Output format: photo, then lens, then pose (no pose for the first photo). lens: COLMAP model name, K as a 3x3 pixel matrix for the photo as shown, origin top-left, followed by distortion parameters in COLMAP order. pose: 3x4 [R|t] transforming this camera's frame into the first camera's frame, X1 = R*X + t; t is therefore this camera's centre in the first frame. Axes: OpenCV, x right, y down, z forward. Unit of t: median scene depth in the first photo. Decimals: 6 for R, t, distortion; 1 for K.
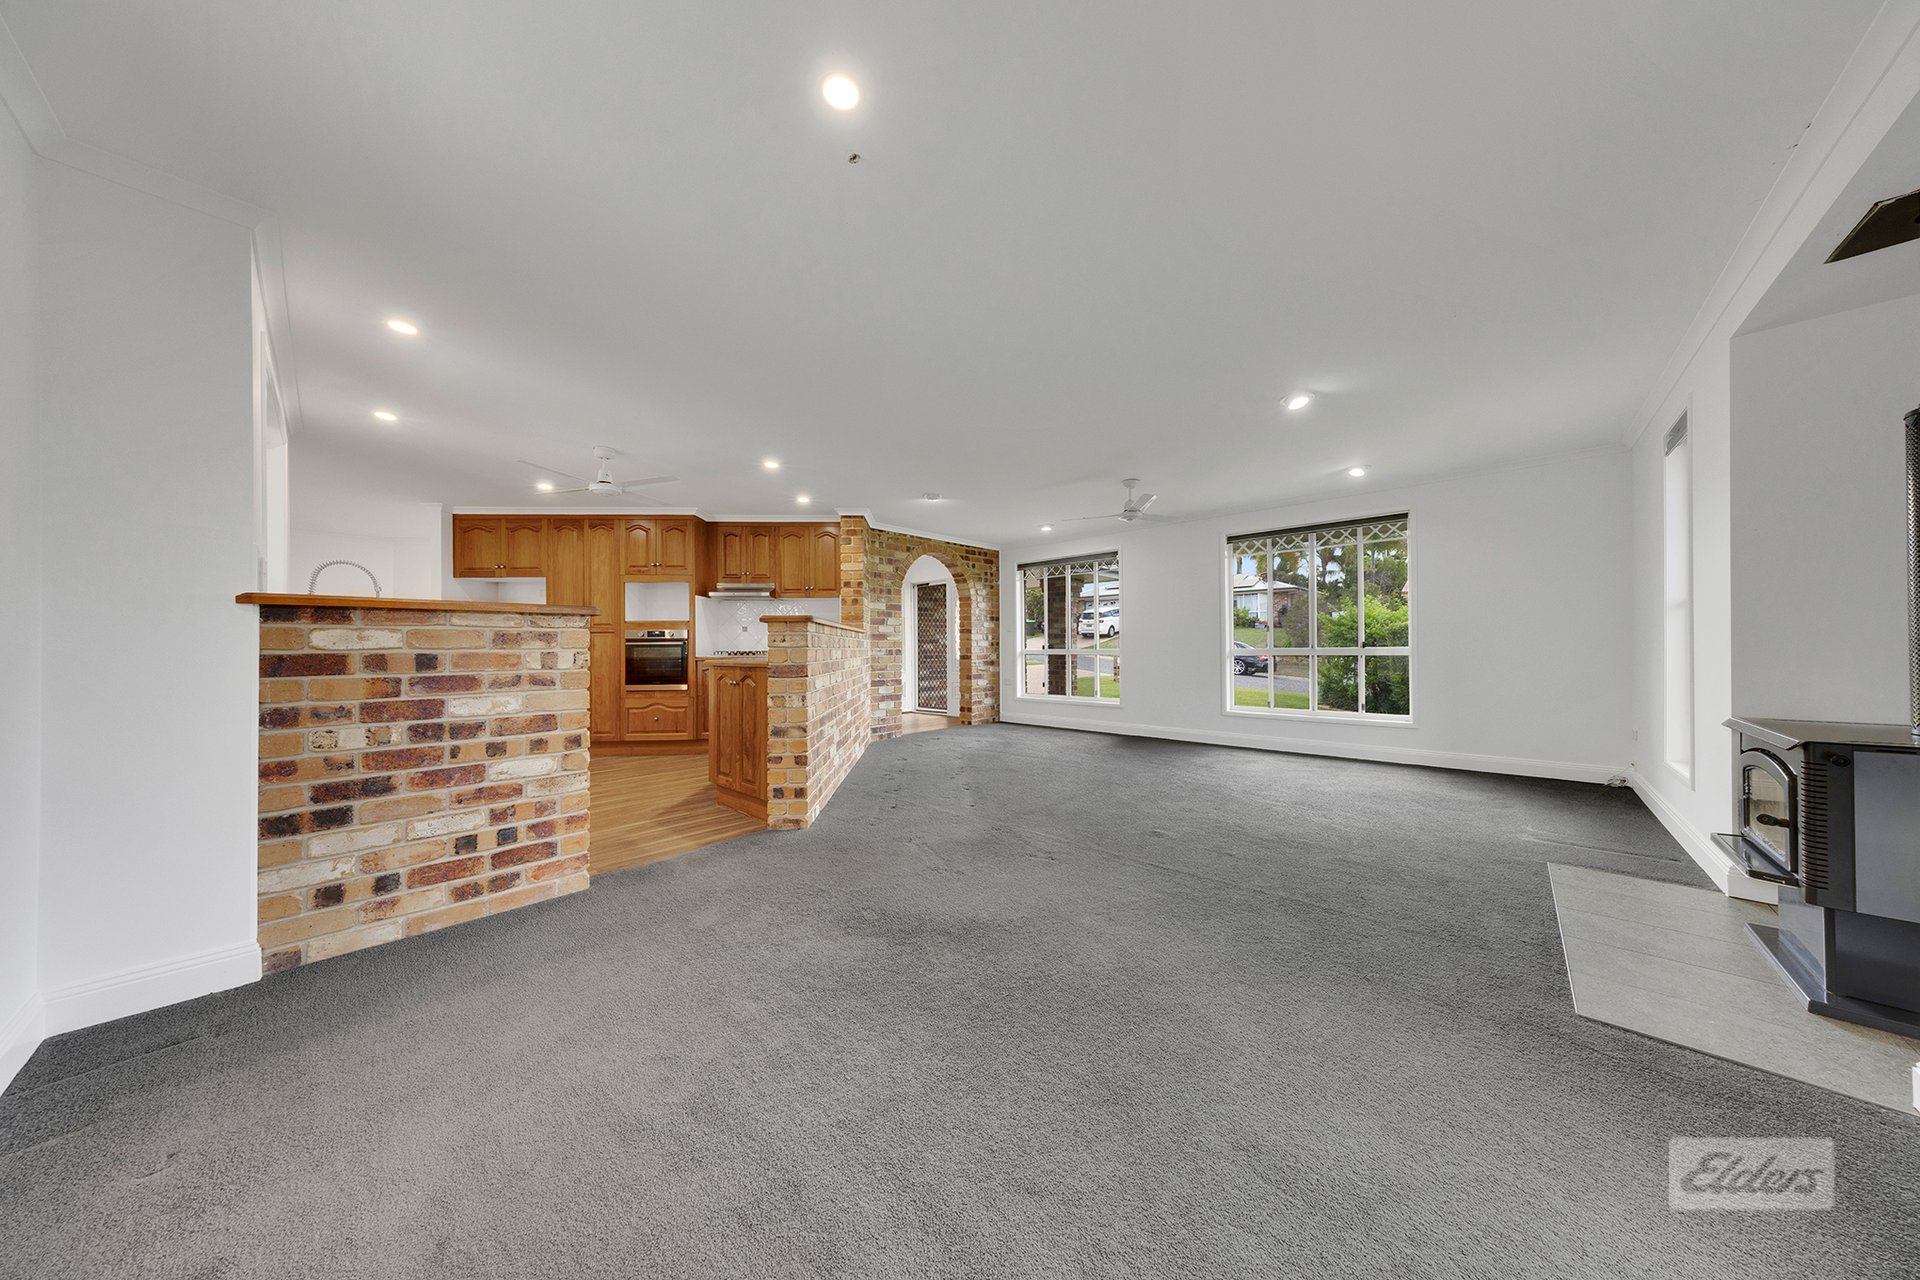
lens RADIAL K [[576.5, 0, 968.1], [0, 576.5, 639.1], [0, 0, 1]] dist [-0.009440, -0.000023]
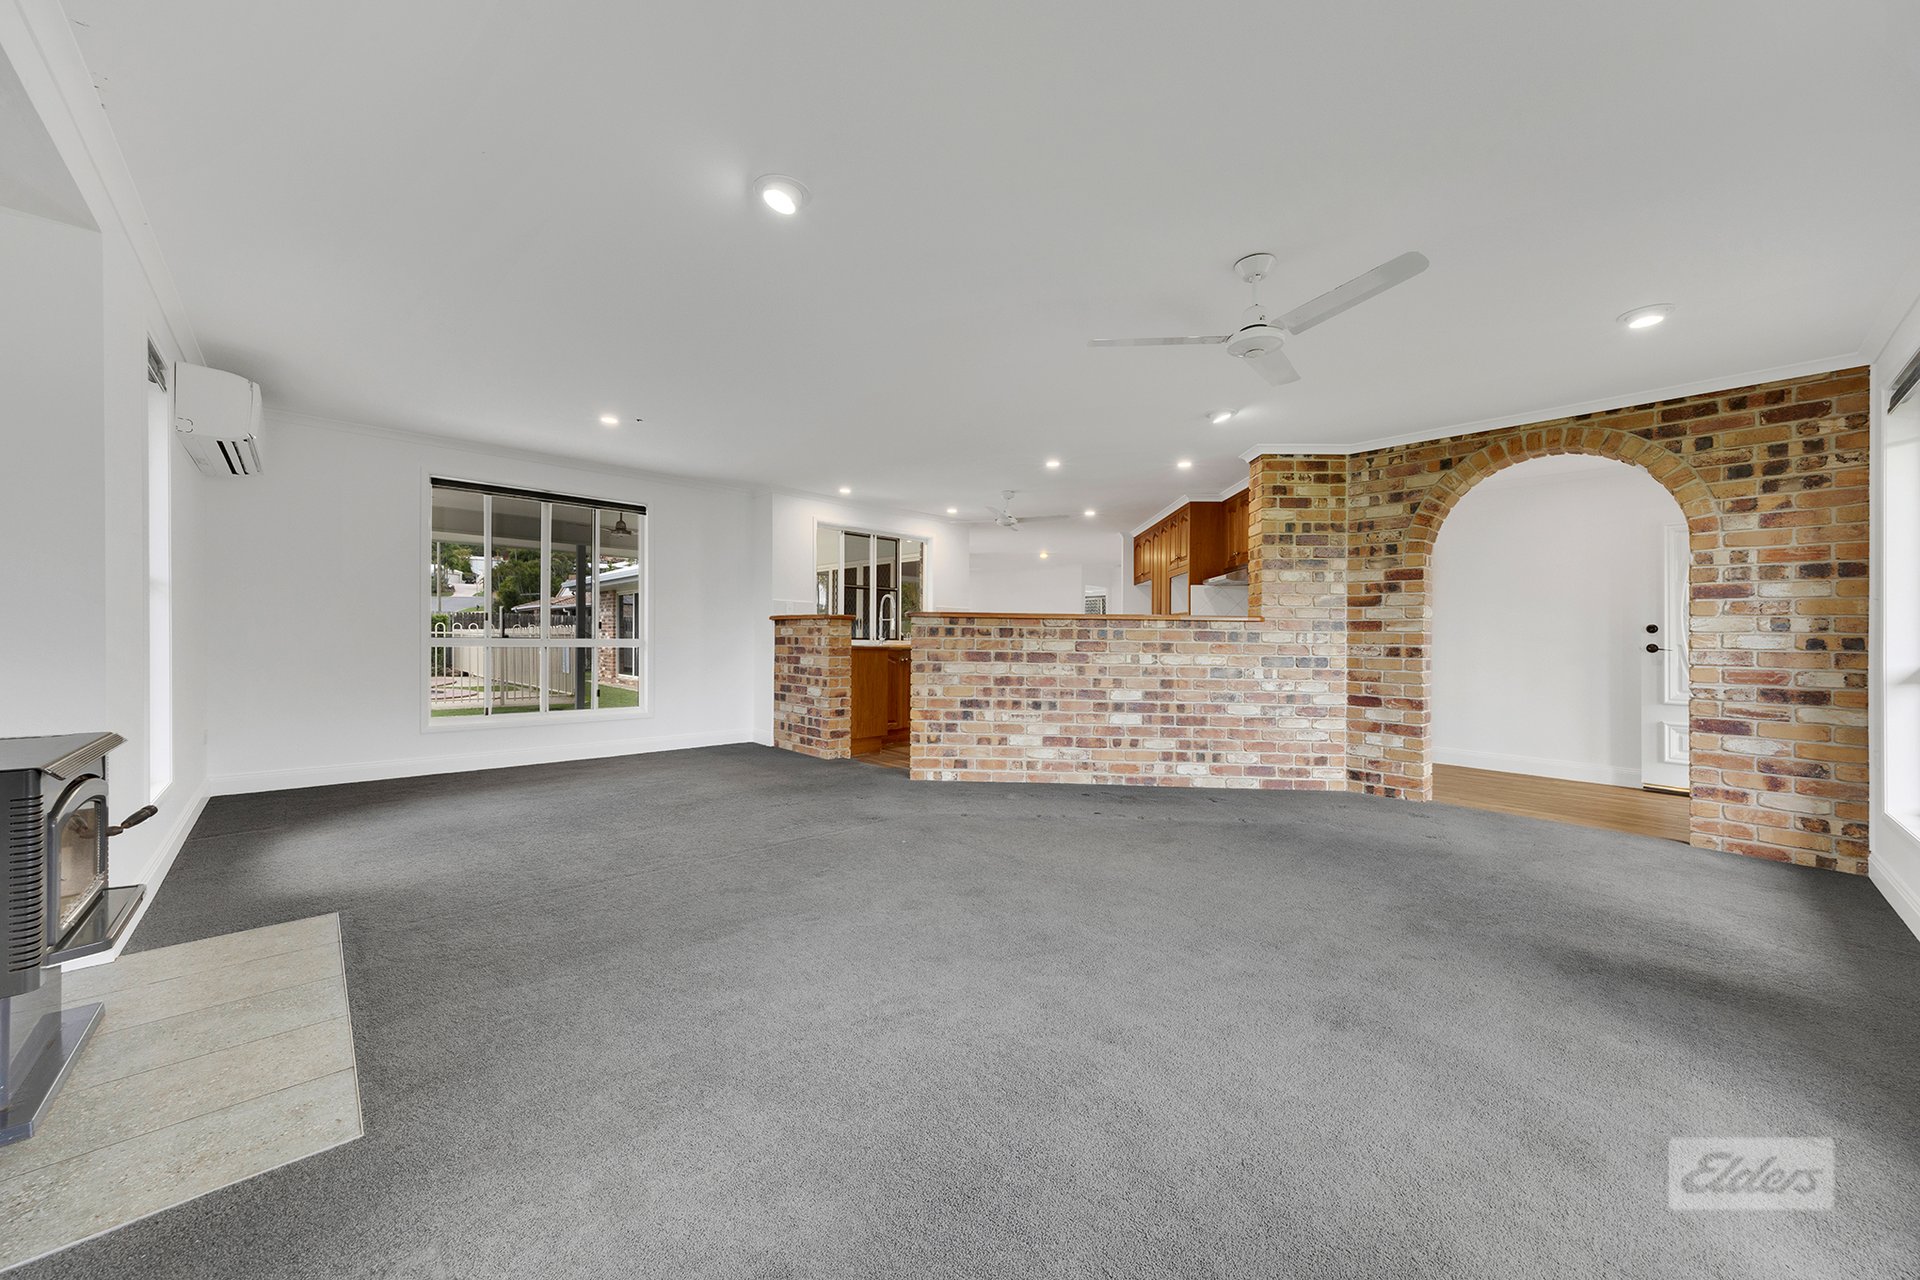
lens RADIAL K [[706.8, 0, 959.4], [0, 706.8, 632.3], [0, 0, 1]] dist [0.000777, 0.000033]
pose [[-0.096411, 0.005187, -0.995328, 0.645228], [0.003688, 0.999981, 0.004854, -0.002670], [0.995335, -0.003203, -0.096428, 0.646642]]
